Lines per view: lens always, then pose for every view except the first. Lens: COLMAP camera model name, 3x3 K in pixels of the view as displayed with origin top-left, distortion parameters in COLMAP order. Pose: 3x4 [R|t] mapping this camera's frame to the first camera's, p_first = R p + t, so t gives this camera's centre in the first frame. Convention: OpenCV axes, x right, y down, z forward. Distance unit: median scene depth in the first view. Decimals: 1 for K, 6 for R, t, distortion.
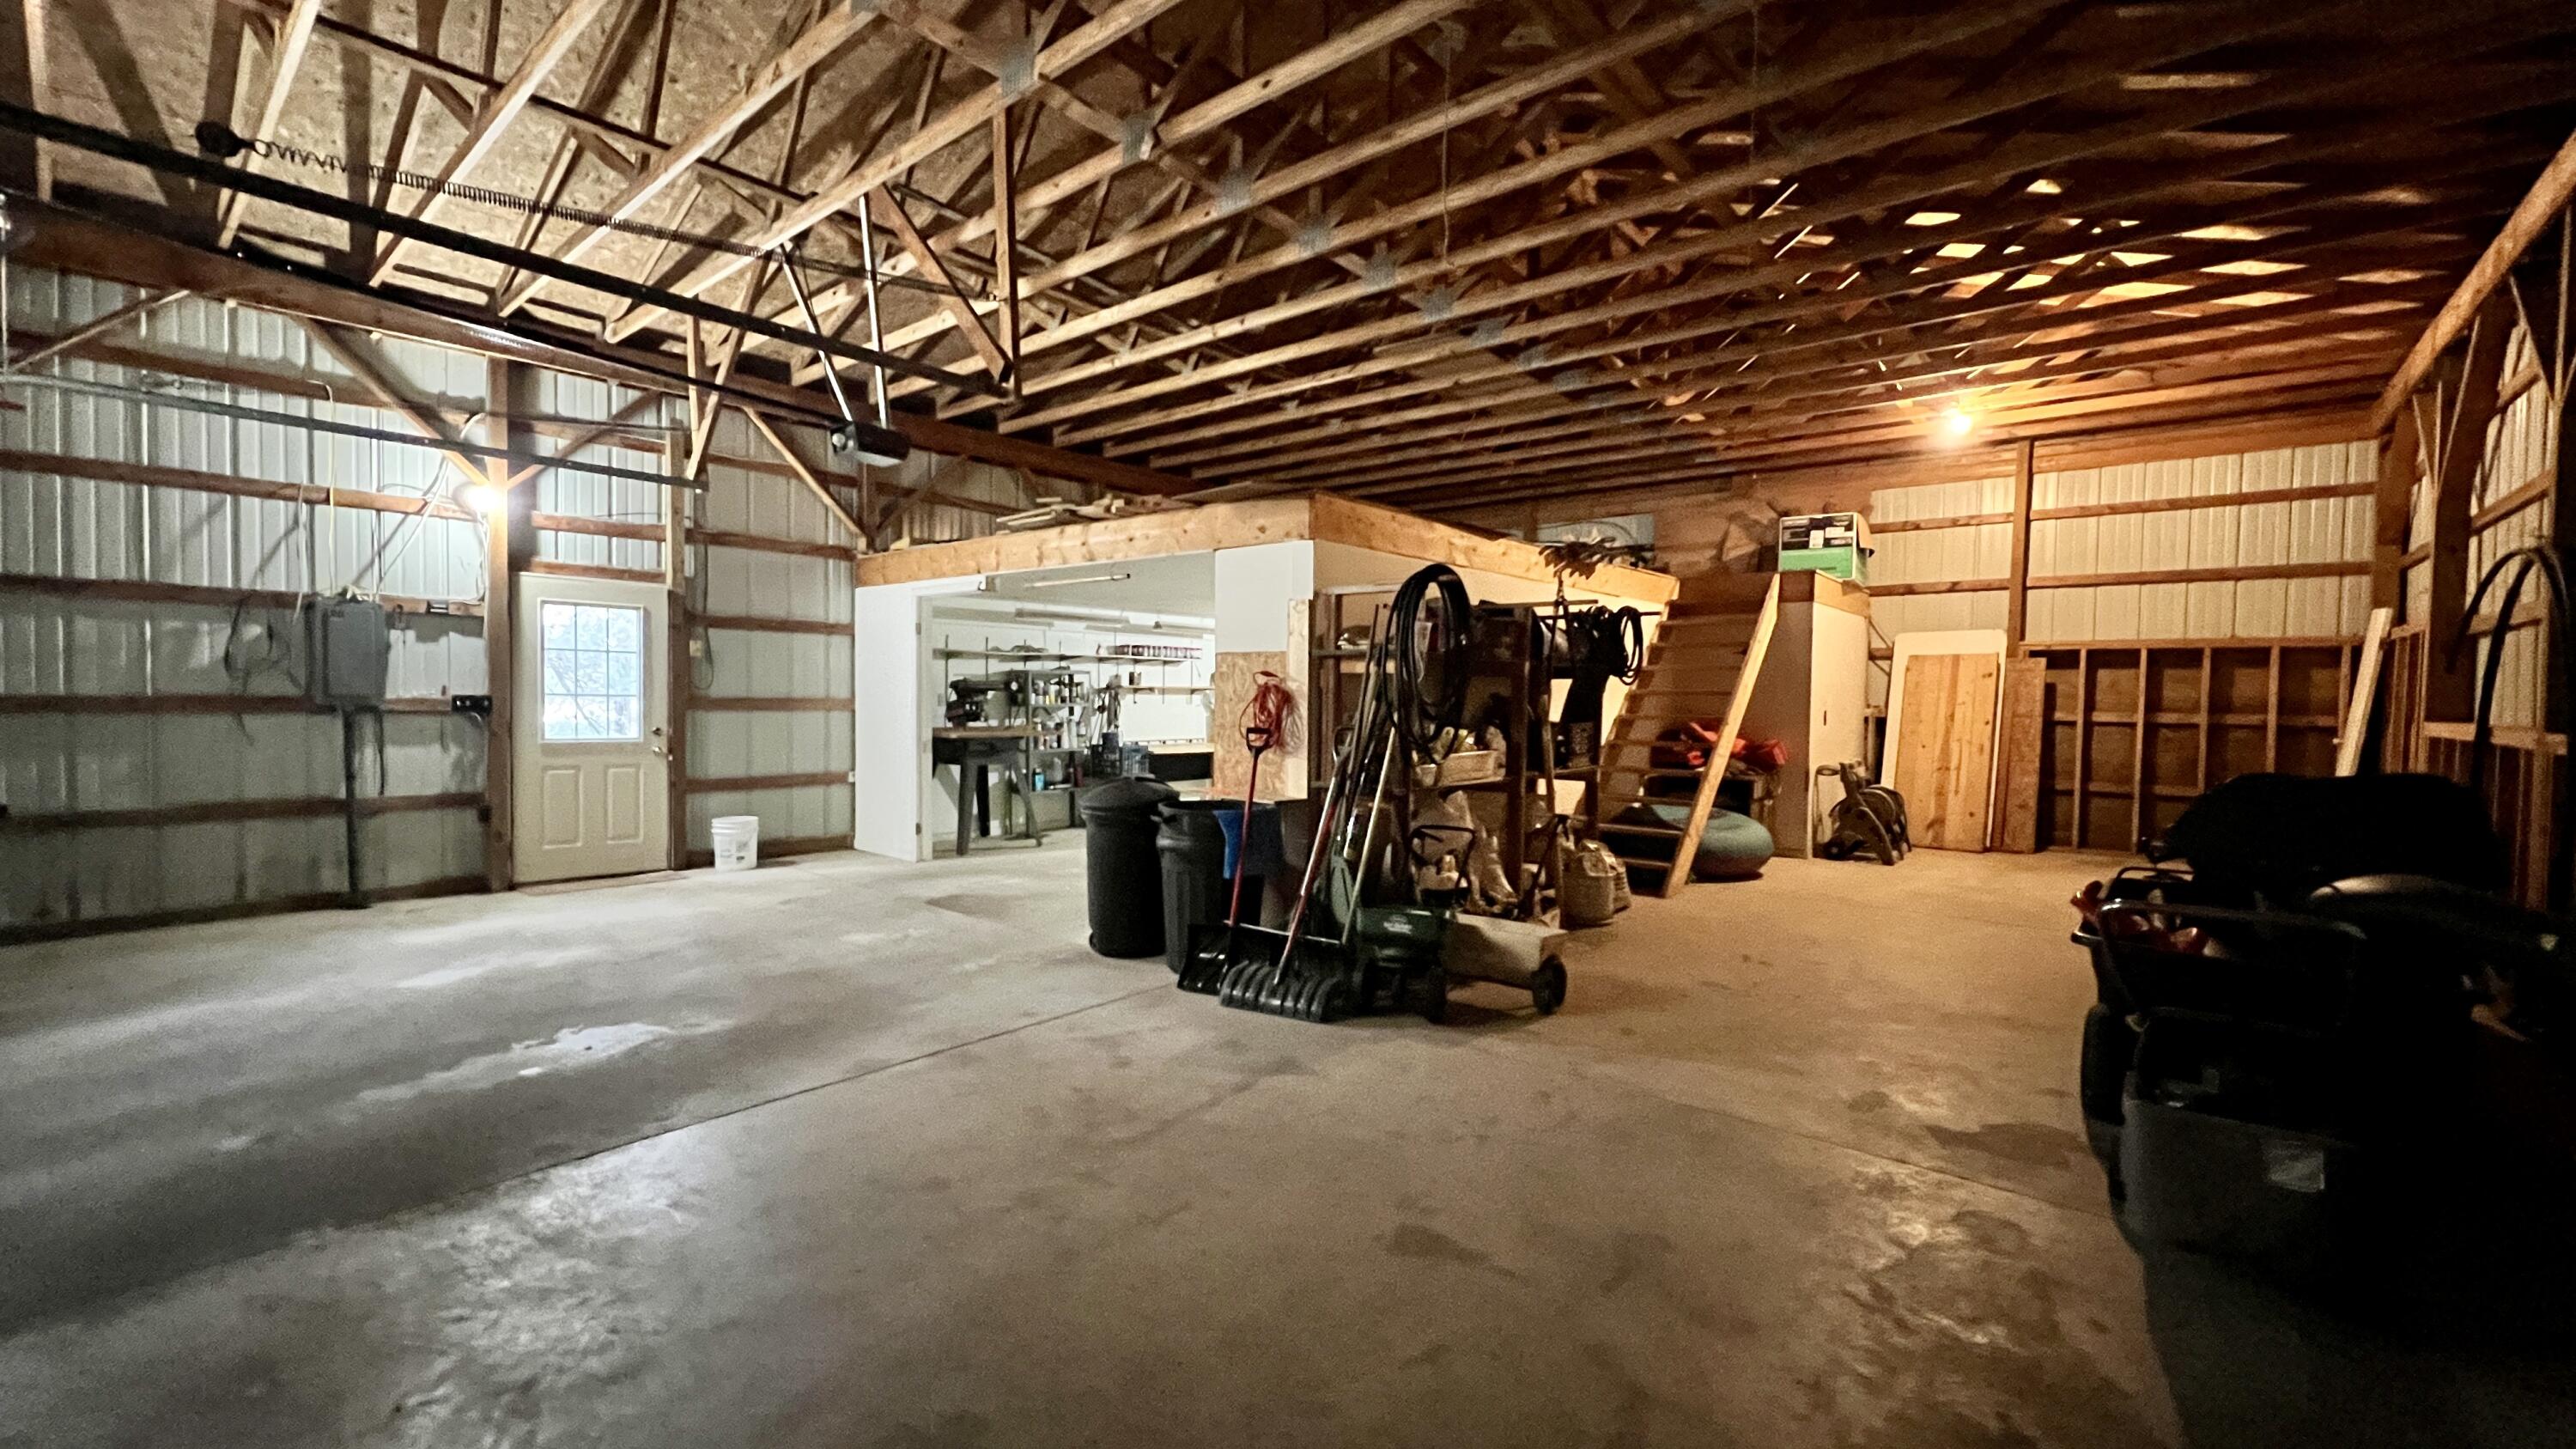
lens RADIAL K [[1030.6, 0, 1297.4], [0, 1030.6, 728.5], [0, 0, 1]] dist [-0.001834, -0.000040]
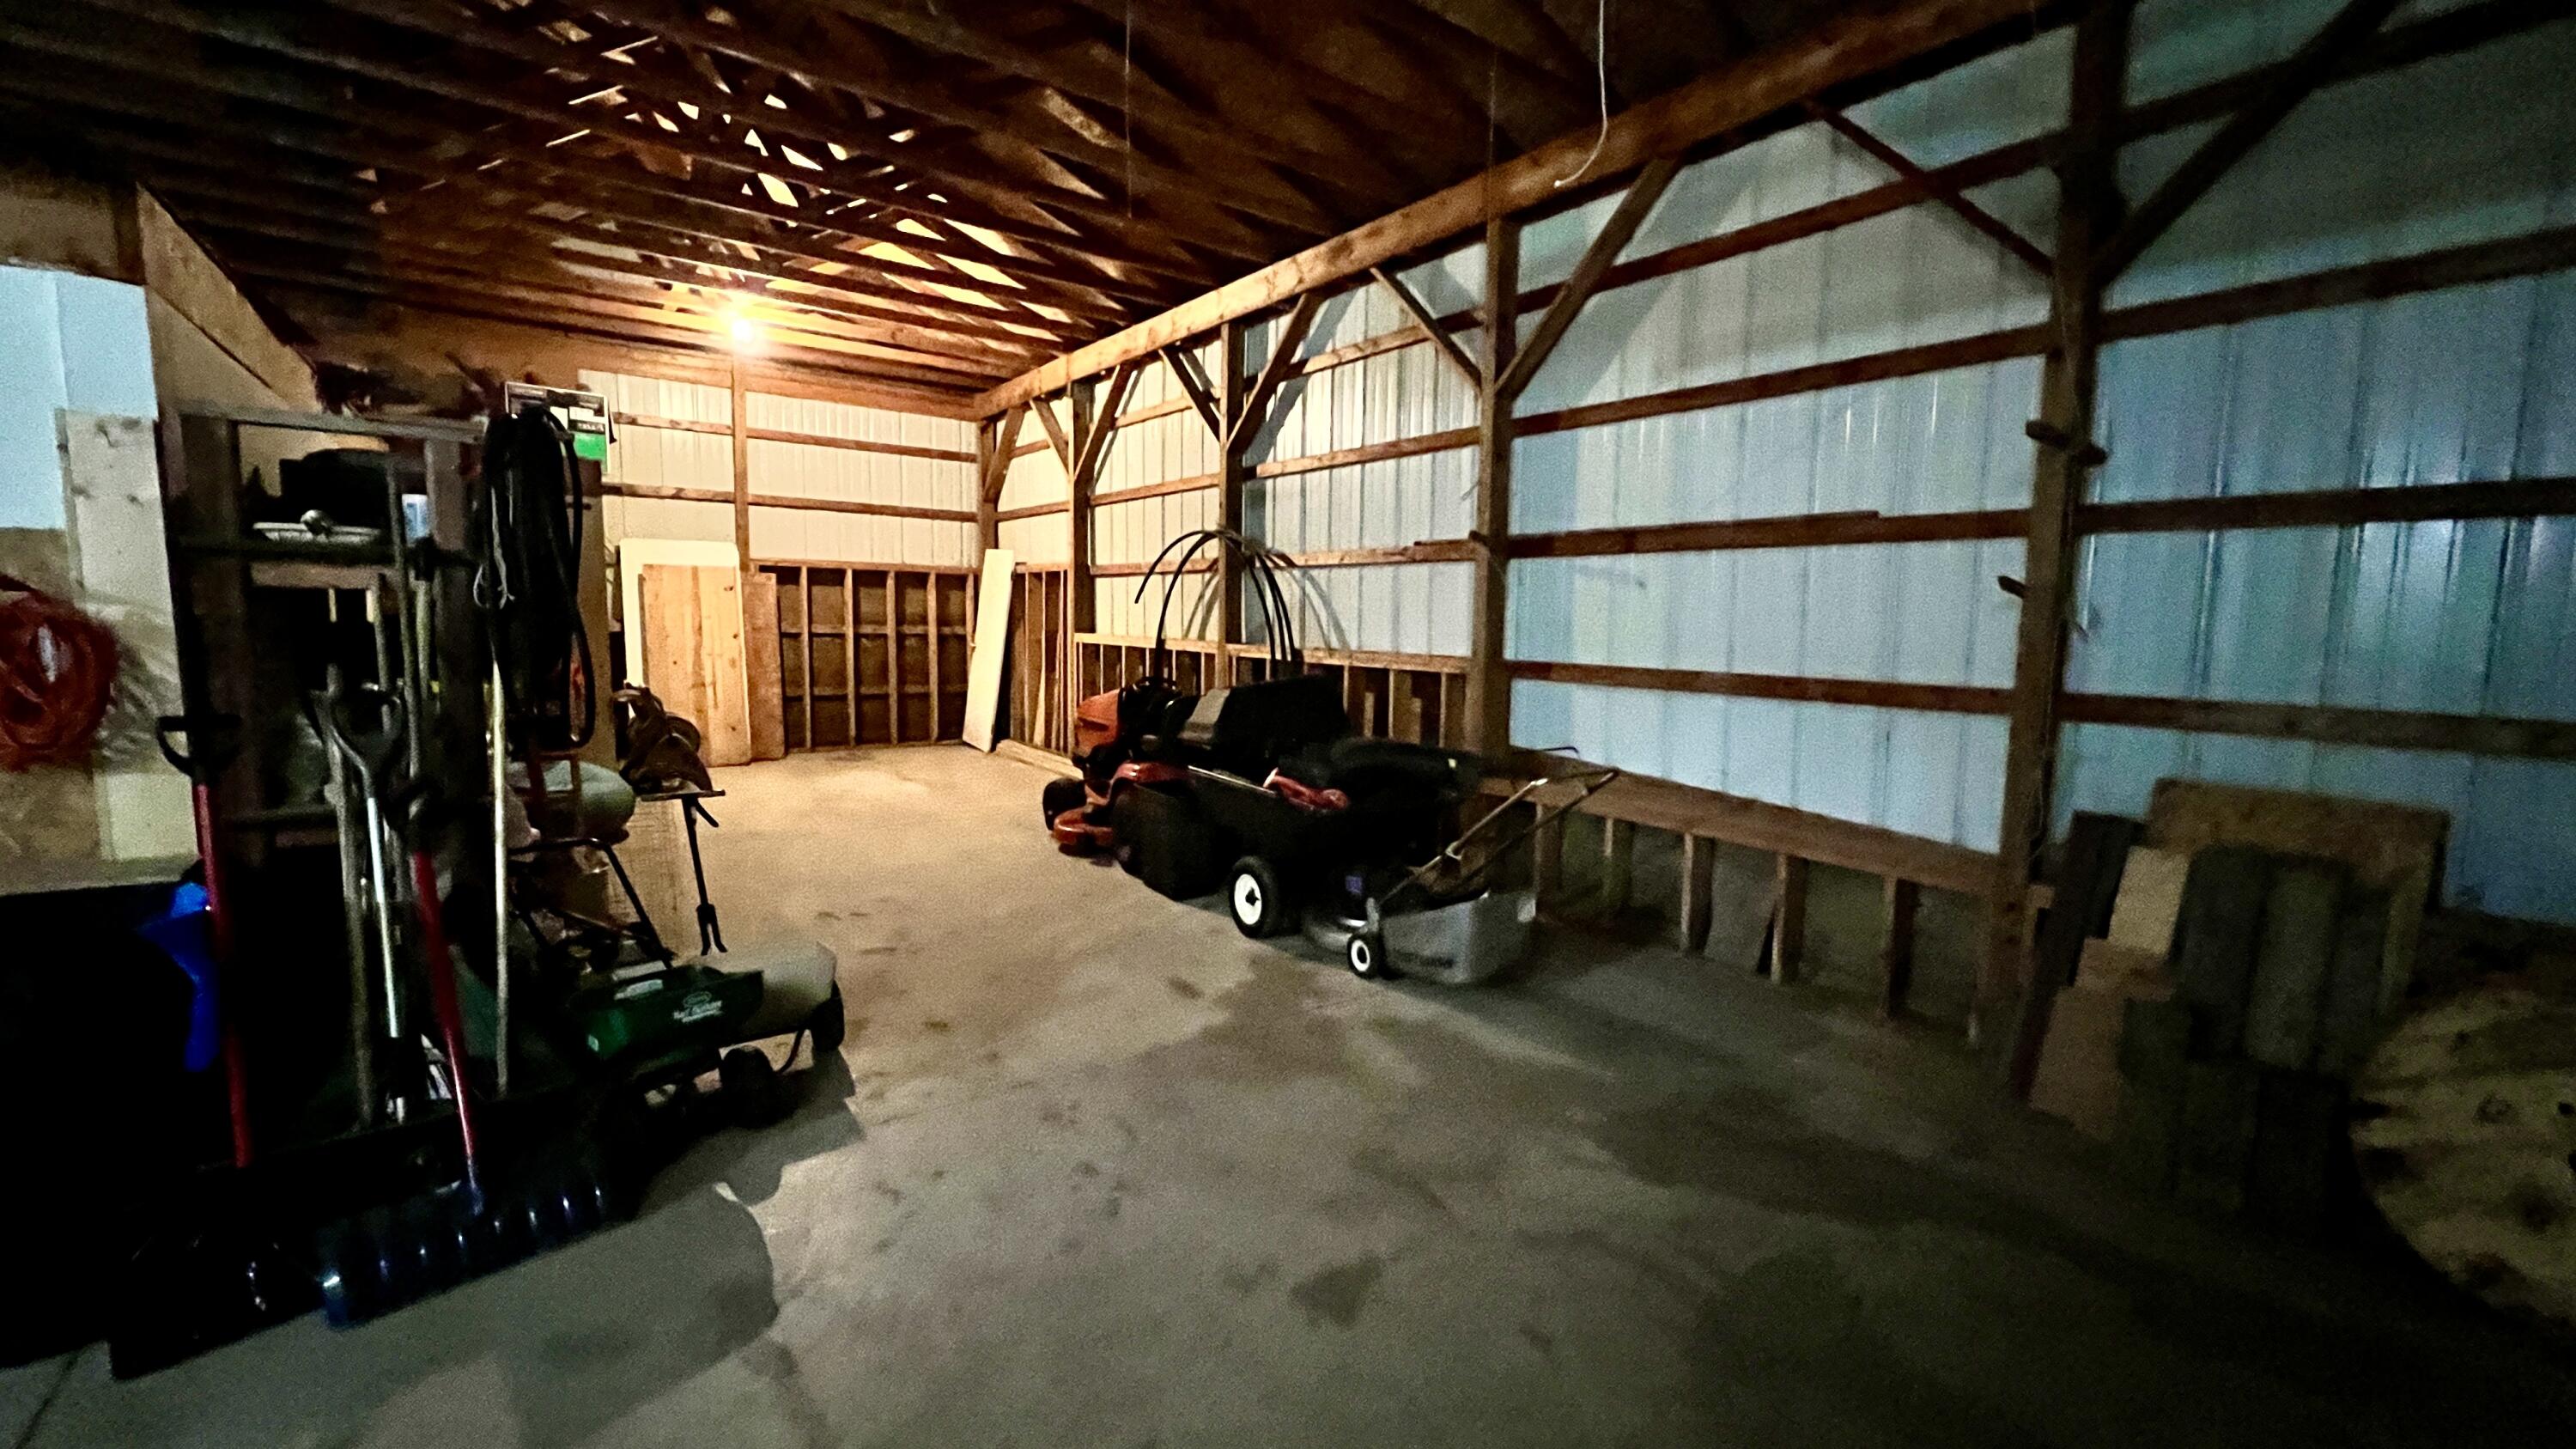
lens RADIAL K [[1030.6, 0, 1291.1], [0, 1030.6, 733.2], [0, 0, 1]] dist [-0.001834, -0.000040]
pose [[0.224881, -0.115917, 0.967467, -0.225064], [0.015403, 0.993197, 0.115420, -0.022873], [-0.974264, -0.011053, 0.225137, 0.283987]]
